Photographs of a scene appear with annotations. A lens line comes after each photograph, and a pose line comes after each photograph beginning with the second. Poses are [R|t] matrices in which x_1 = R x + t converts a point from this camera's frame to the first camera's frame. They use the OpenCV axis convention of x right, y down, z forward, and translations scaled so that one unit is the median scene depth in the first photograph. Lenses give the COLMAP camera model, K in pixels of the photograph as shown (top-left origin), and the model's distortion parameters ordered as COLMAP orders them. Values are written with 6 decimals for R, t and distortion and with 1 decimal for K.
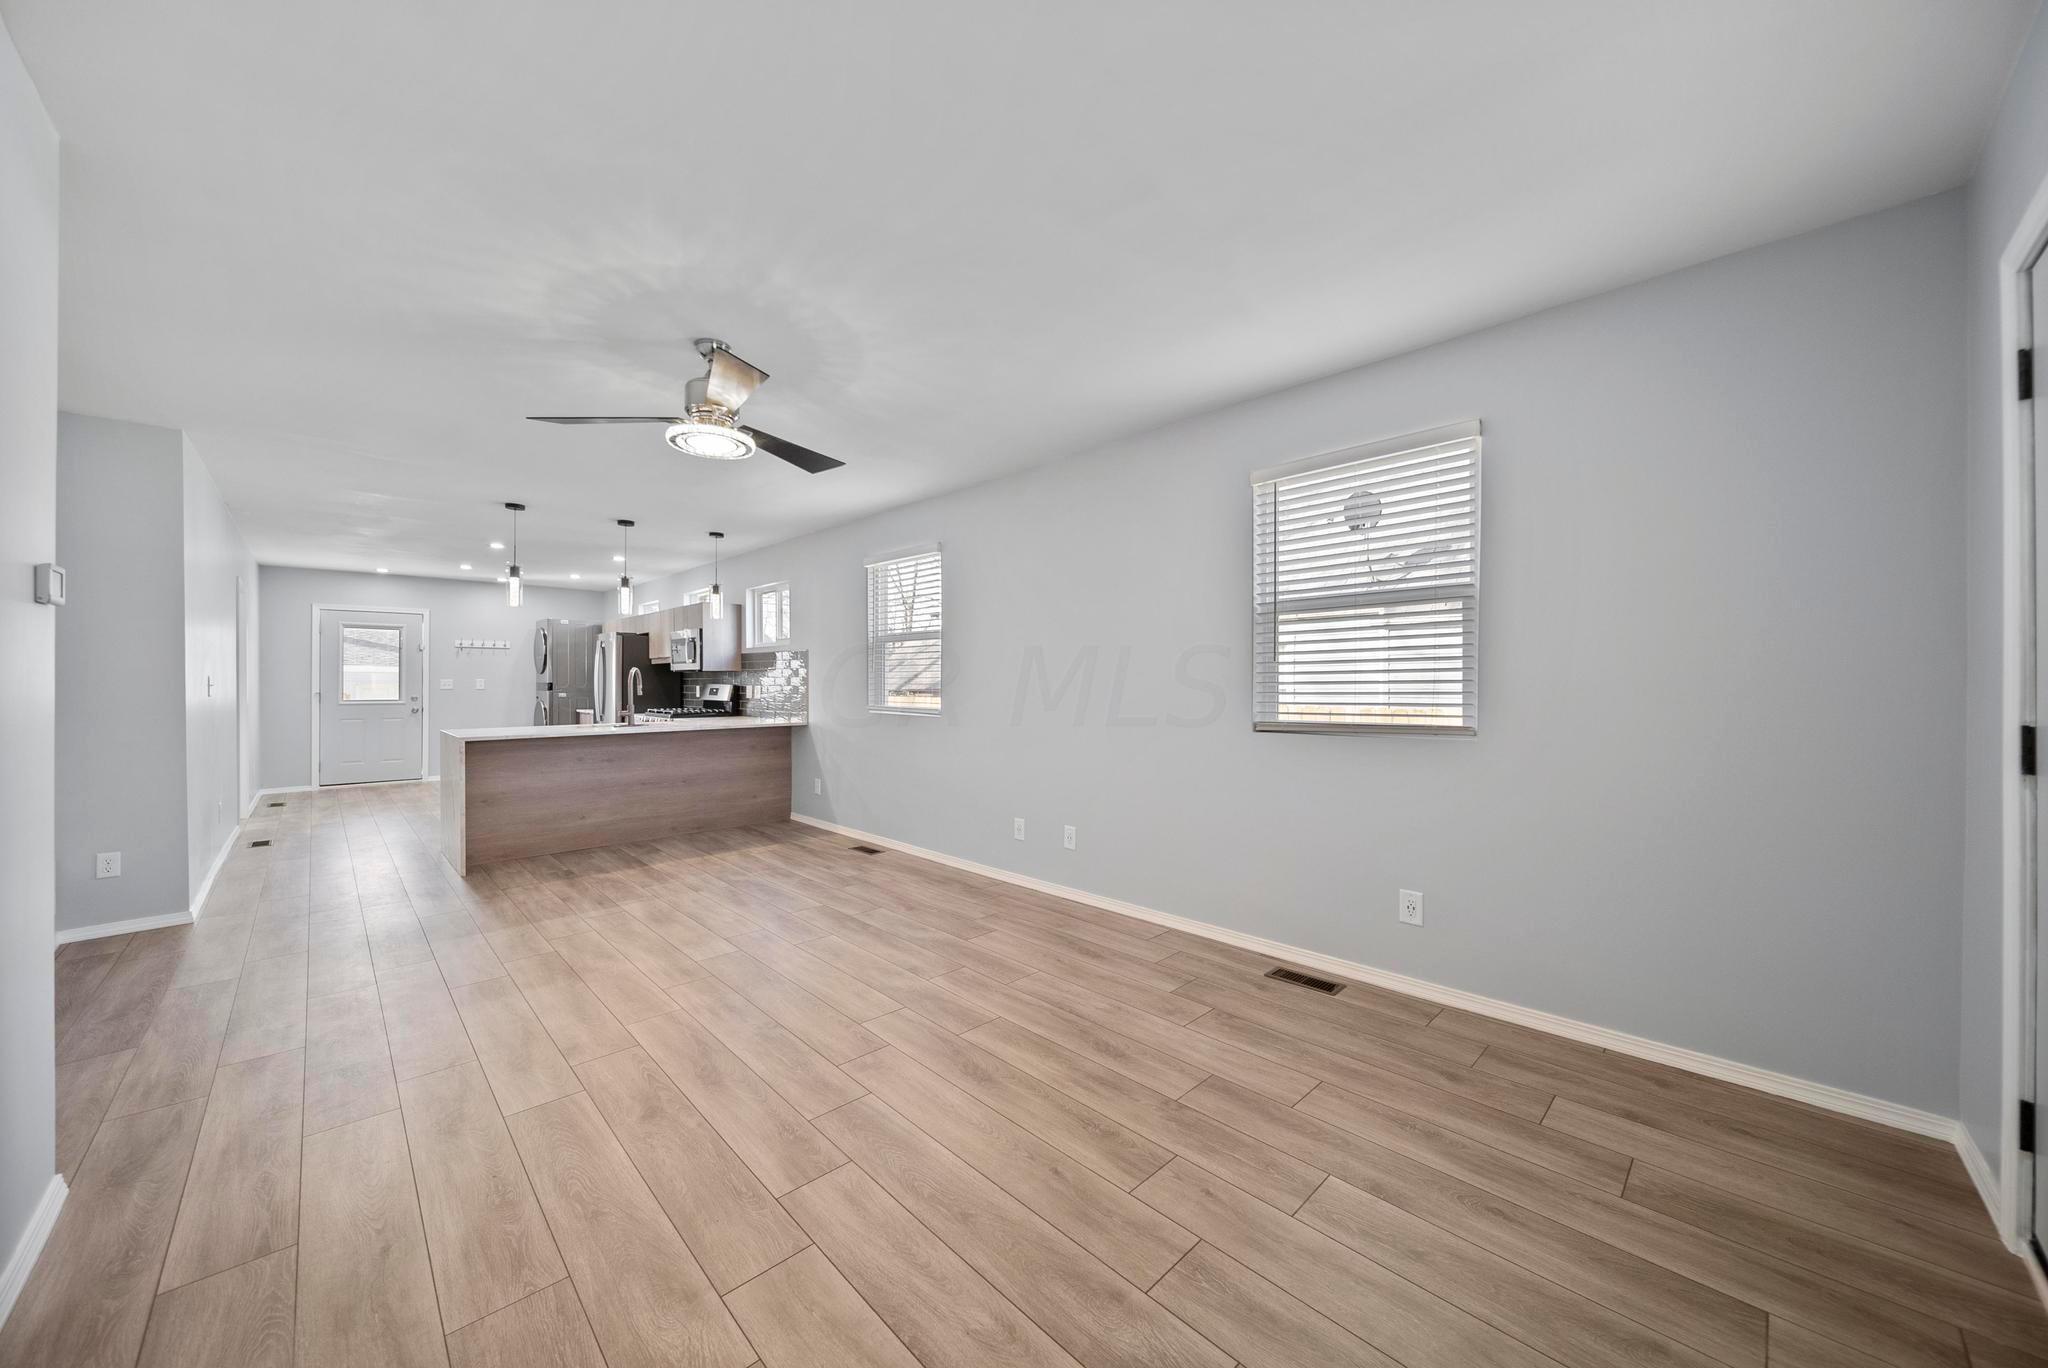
lens RADIAL K [[734.9, 0, 1024.0], [0, 734.9, 684.0], [0, 0, 1]] dist [-0.000353, -0.000055]
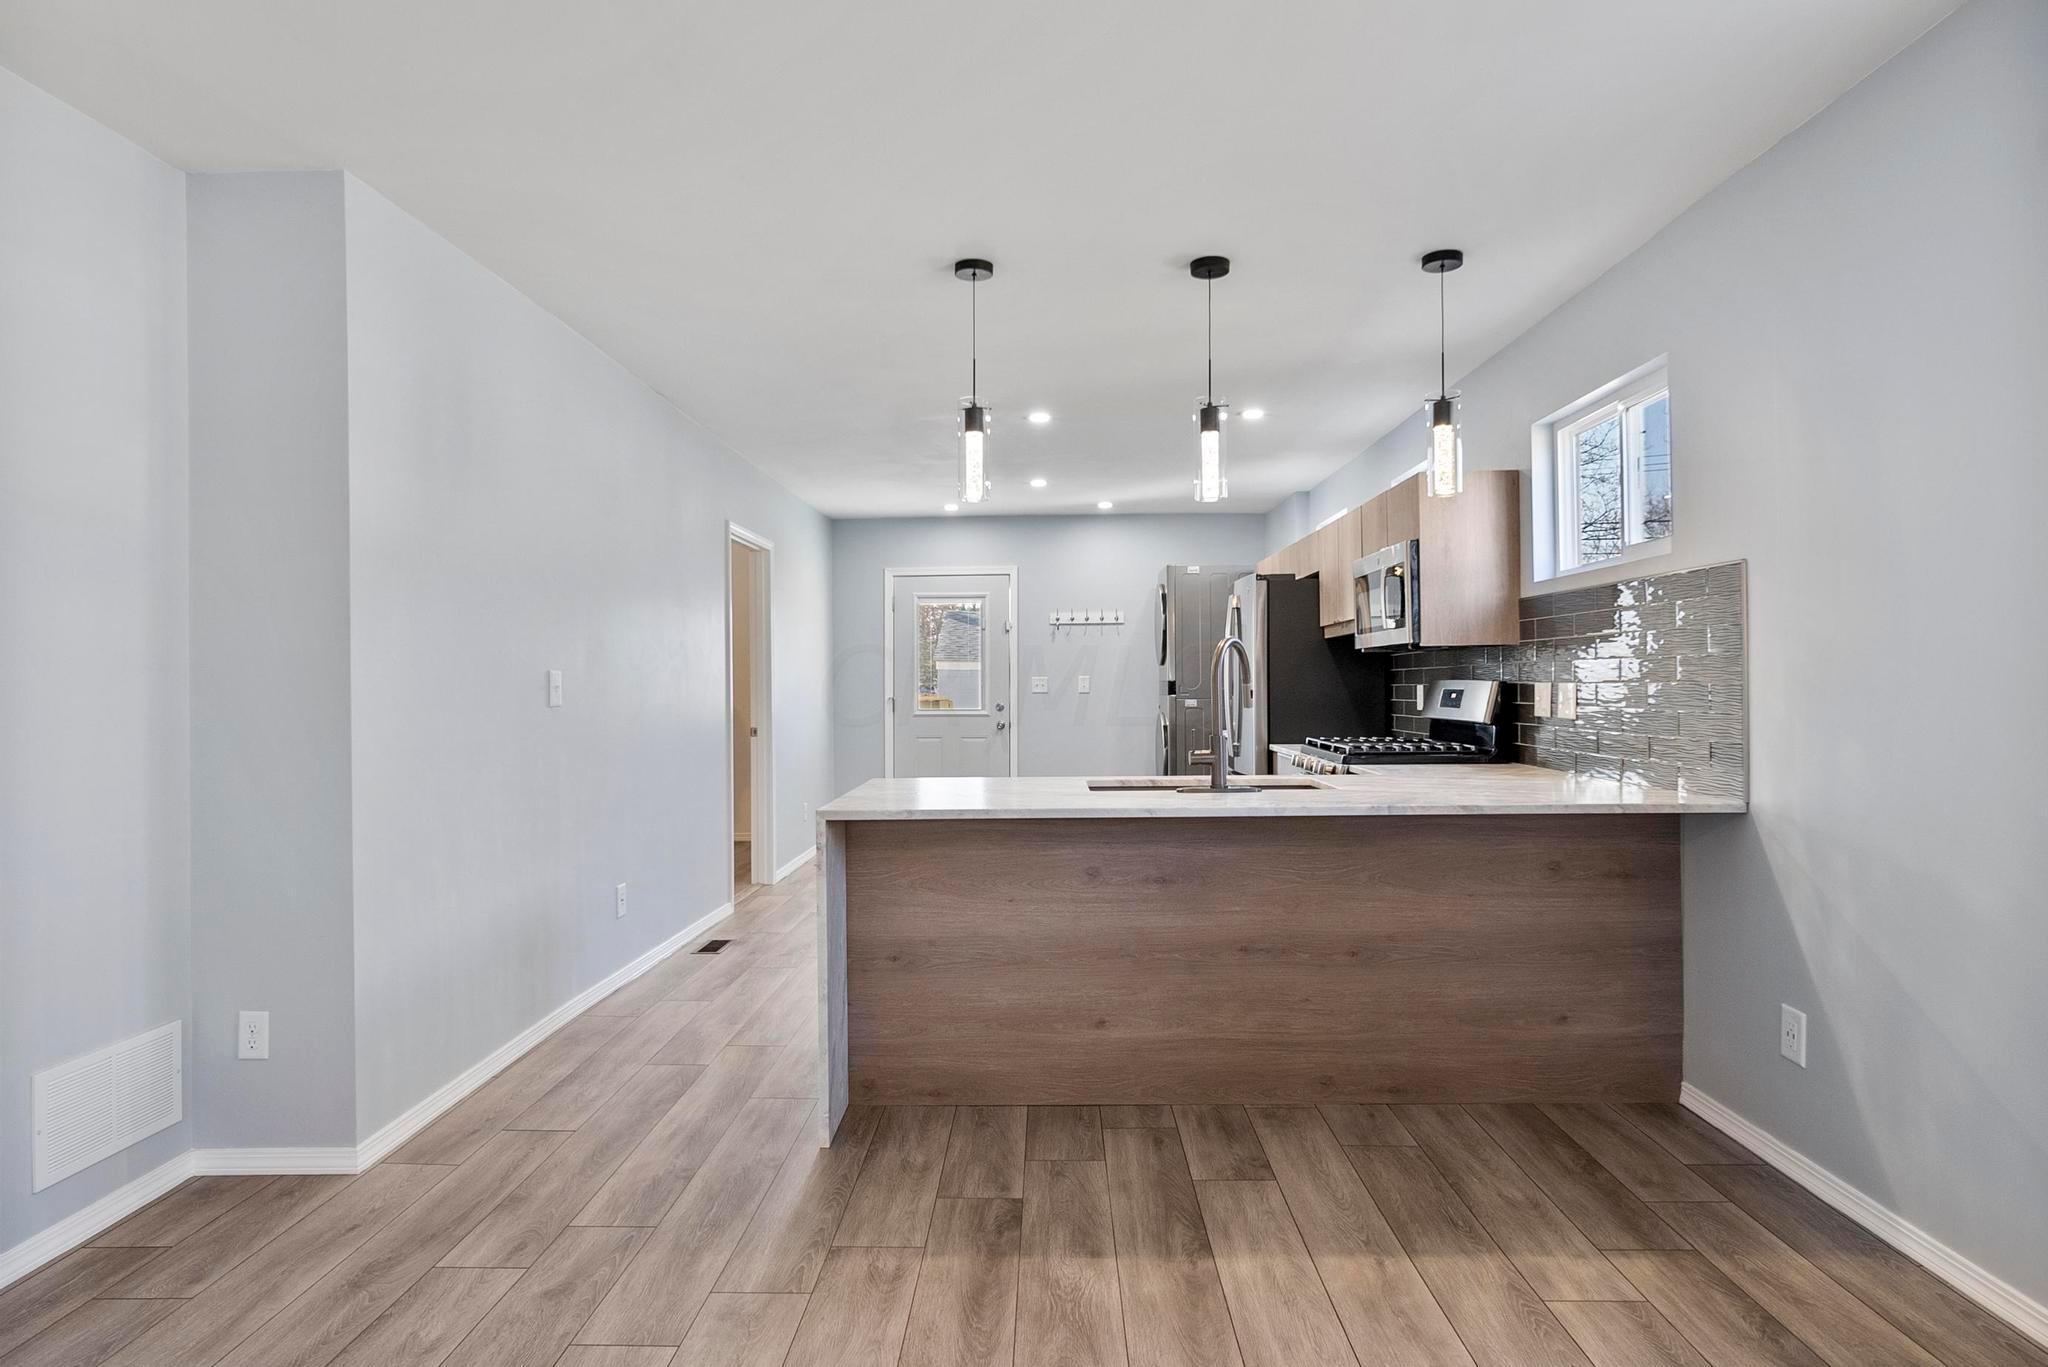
lens RADIAL K [[1103.4, 0, 1024.0], [0, 1103.4, 683.5], [0, 0, 1]] dist [-0.000146, 0.000237]
pose [[0.697699, -0.006422, -0.716362, -0.158399], [0.006144, 0.999977, -0.002981, 0.002726], [0.716365, -0.002321, 0.697722, 0.425893]]
